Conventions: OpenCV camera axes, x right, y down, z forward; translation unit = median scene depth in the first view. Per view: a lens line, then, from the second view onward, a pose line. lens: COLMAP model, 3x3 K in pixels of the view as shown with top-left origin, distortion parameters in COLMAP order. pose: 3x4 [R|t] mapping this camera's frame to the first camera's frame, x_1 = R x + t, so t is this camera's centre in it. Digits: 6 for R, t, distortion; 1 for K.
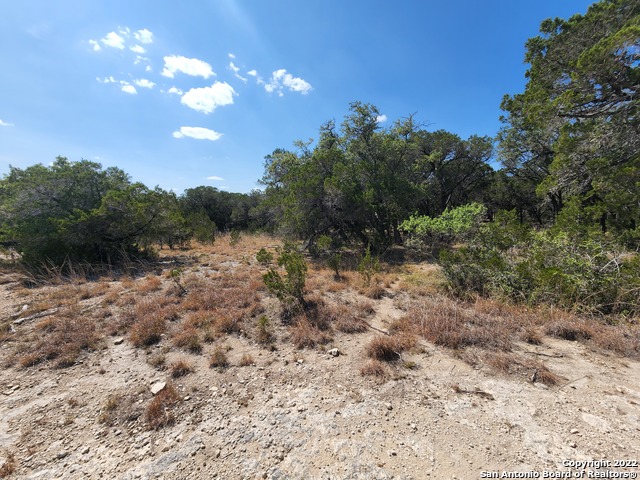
lens RADIAL K [[268.9, 0, 320.0], [0, 268.9, 240.0], [0, 0, 1]] dist [0.001575, 0.000077]
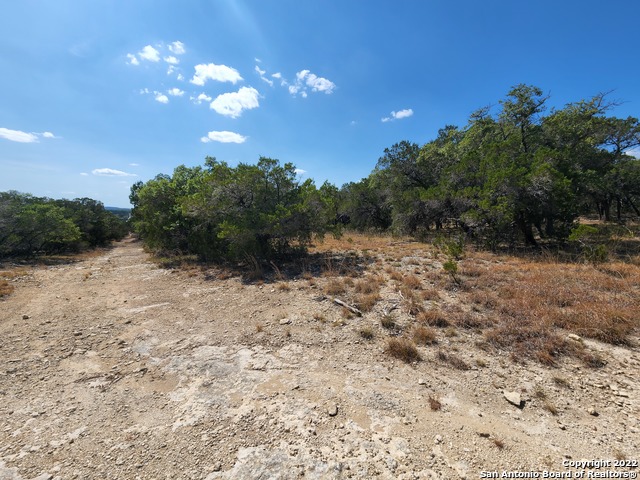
lens RADIAL K [[269.0, 0, 321.2], [0, 269.0, 238.9], [0, 0, 1]] dist [0.000028, 0.000398]
pose [[0.996438, -0.014818, -0.083018, -0.236097], [0.014798, 0.999890, -0.000863, 0.005254], [0.083022, -0.000368, 0.996548, 0.007902]]
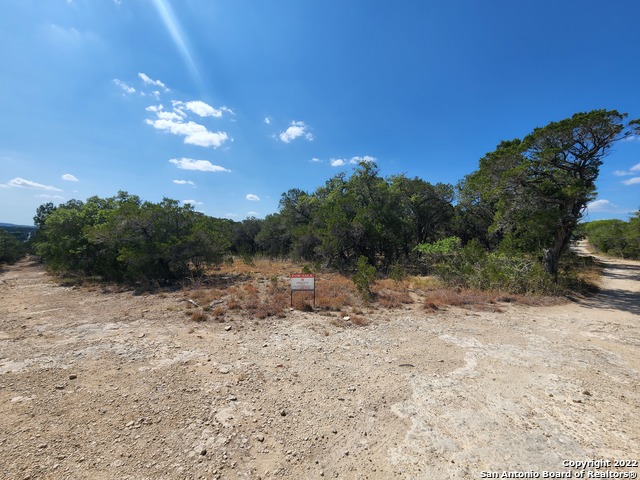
lens RADIAL K [[269.0, 0, 321.2], [0, 269.0, 238.9], [0, 0, 1]] dist [0.000028, 0.000398]
pose [[0.991793, 0.009953, 0.127467, -0.120560], [0.002600, 0.995189, -0.097936, 0.010880], [-0.127828, 0.097463, 0.986996, -0.142159]]
